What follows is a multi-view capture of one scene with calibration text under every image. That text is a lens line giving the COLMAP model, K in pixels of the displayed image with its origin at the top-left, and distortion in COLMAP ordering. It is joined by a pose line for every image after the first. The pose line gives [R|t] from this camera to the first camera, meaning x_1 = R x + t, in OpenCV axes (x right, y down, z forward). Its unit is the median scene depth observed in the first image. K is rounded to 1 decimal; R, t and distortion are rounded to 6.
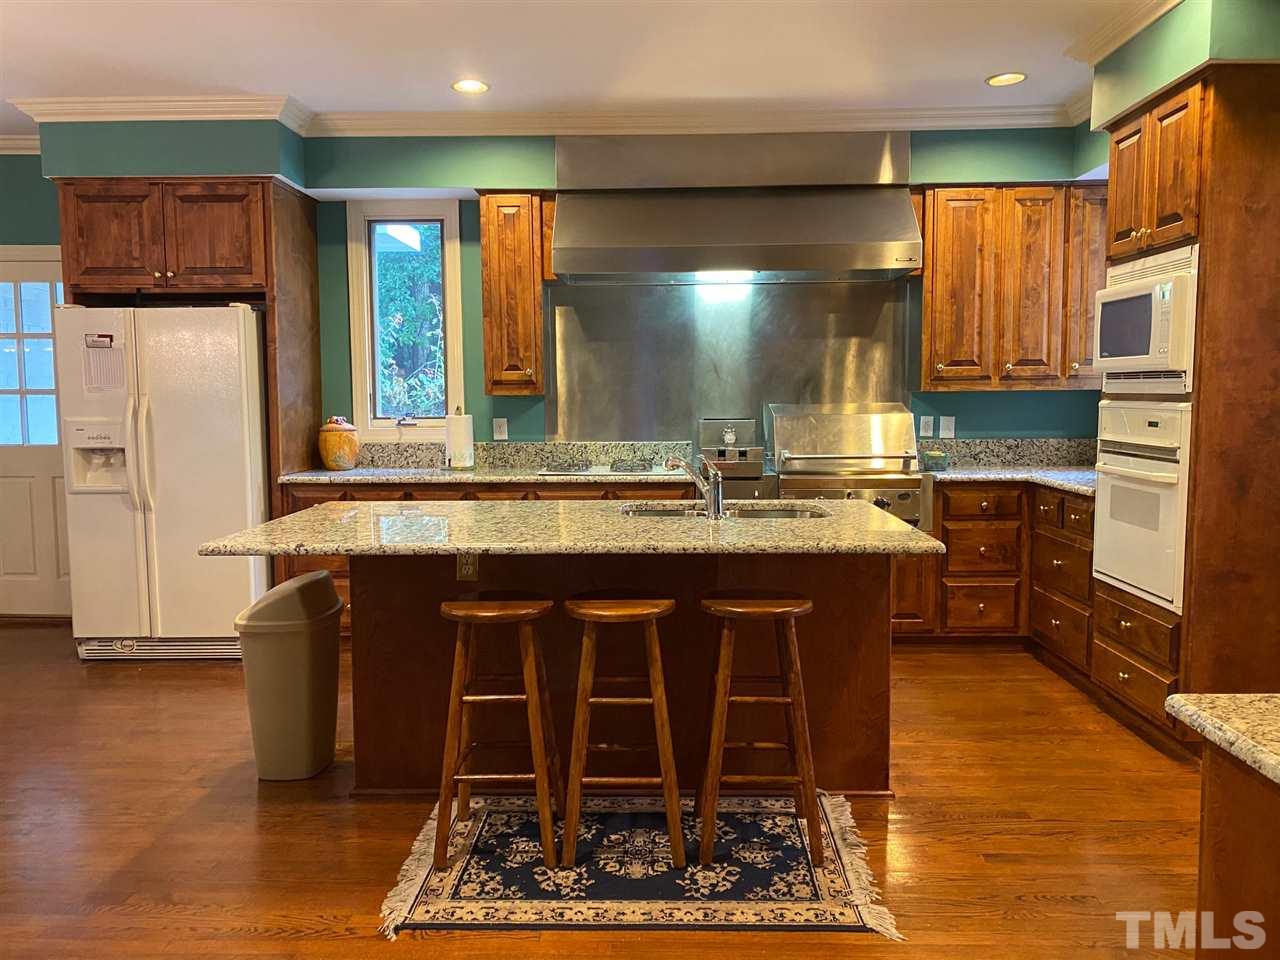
lens RADIAL K [[990.6, 0, 640.0], [0, 990.6, 480.0], [0, 0, 1]] dist [0.014743, -0.006664]
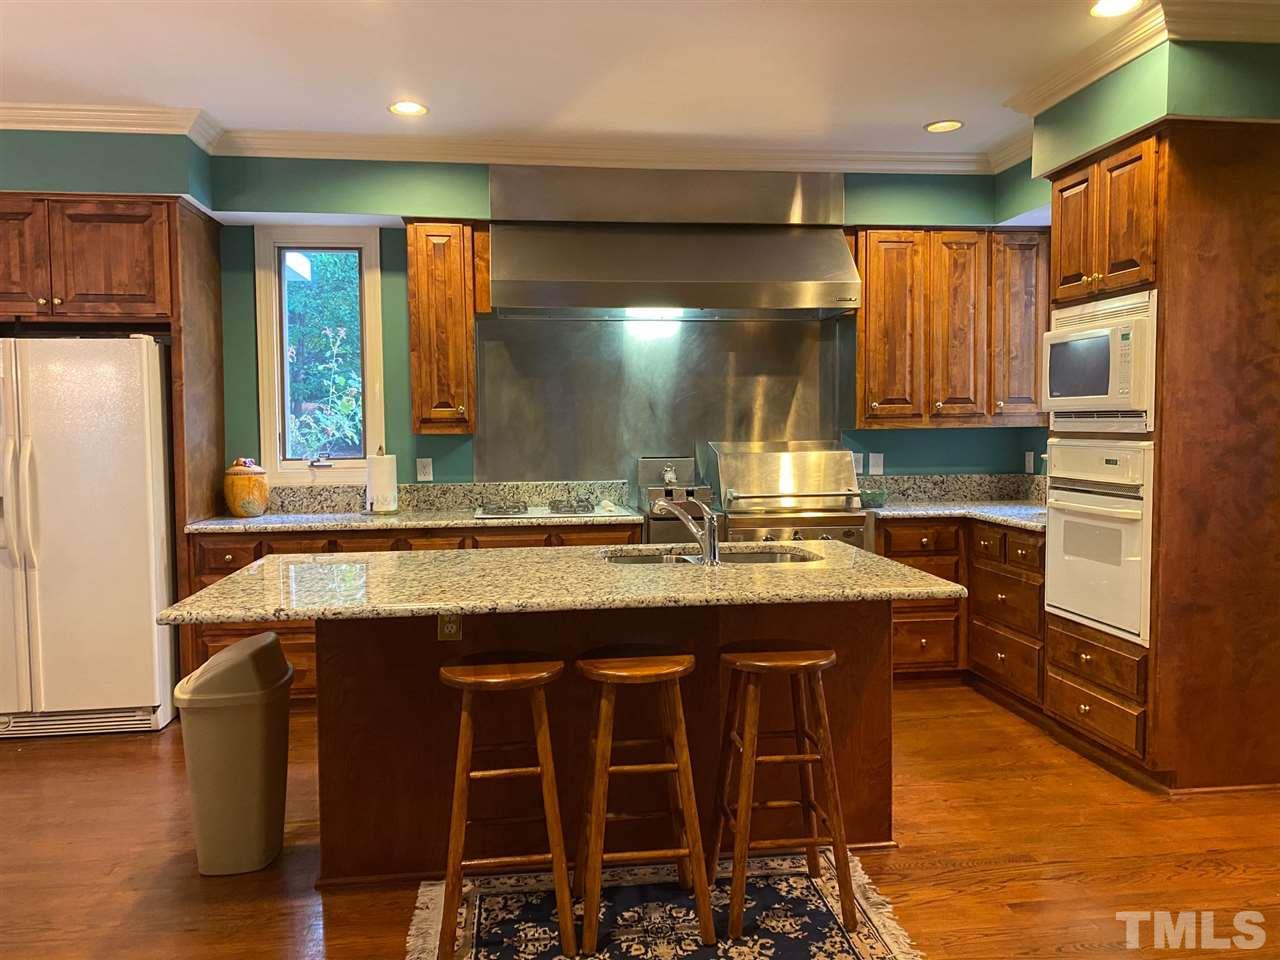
lens RADIAL K [[989.4, 0, 640.0], [0, 989.4, 480.0], [0, 0, 1]] dist [0.007447, 0.005529]
pose [[0.988023, -0.011251, 0.153897, -0.096344], [0.016381, 0.999350, -0.032107, -0.009511], [-0.153436, 0.034243, 0.987565, 0.045862]]
